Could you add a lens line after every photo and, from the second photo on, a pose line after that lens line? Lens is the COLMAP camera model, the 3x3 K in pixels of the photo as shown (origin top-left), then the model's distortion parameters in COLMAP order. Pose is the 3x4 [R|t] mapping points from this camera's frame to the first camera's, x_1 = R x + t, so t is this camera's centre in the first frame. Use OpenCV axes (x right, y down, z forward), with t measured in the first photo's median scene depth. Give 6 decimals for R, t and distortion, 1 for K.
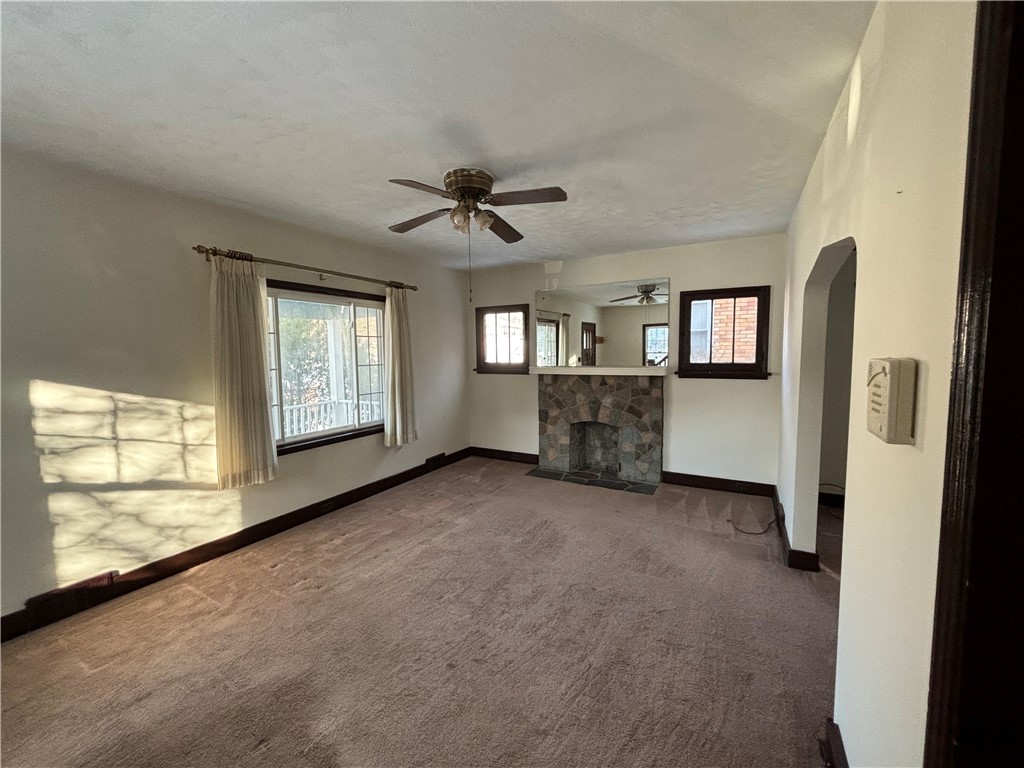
lens RADIAL K [[409.1, 0, 510.9], [0, 409.1, 384.0], [0, 0, 1]] dist [0.016991, -0.000069]
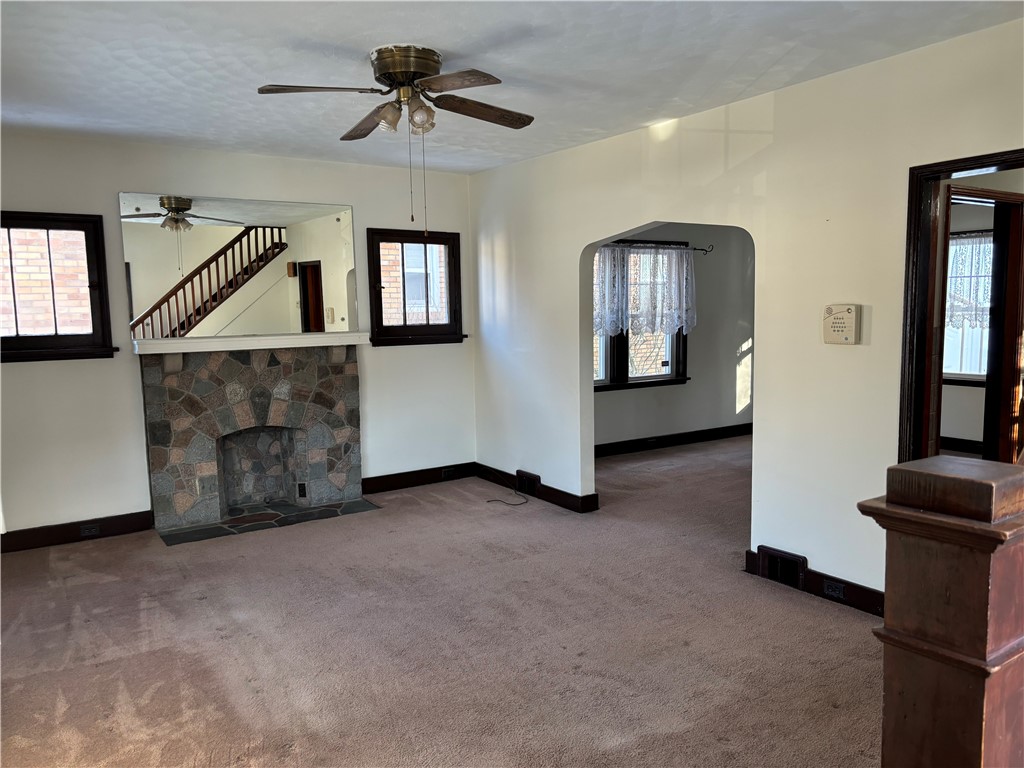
lens RADIAL K [[769.9, 0, 512.0], [0, 769.9, 384.4], [0, 0, 1]] dist [0.052449, 0.000436]
pose [[0.459577, -0.089531, 0.883614, -0.672300], [0.083353, 0.994863, 0.057450, -0.005623], [-0.884218, 0.047249, 0.464678, 0.139169]]
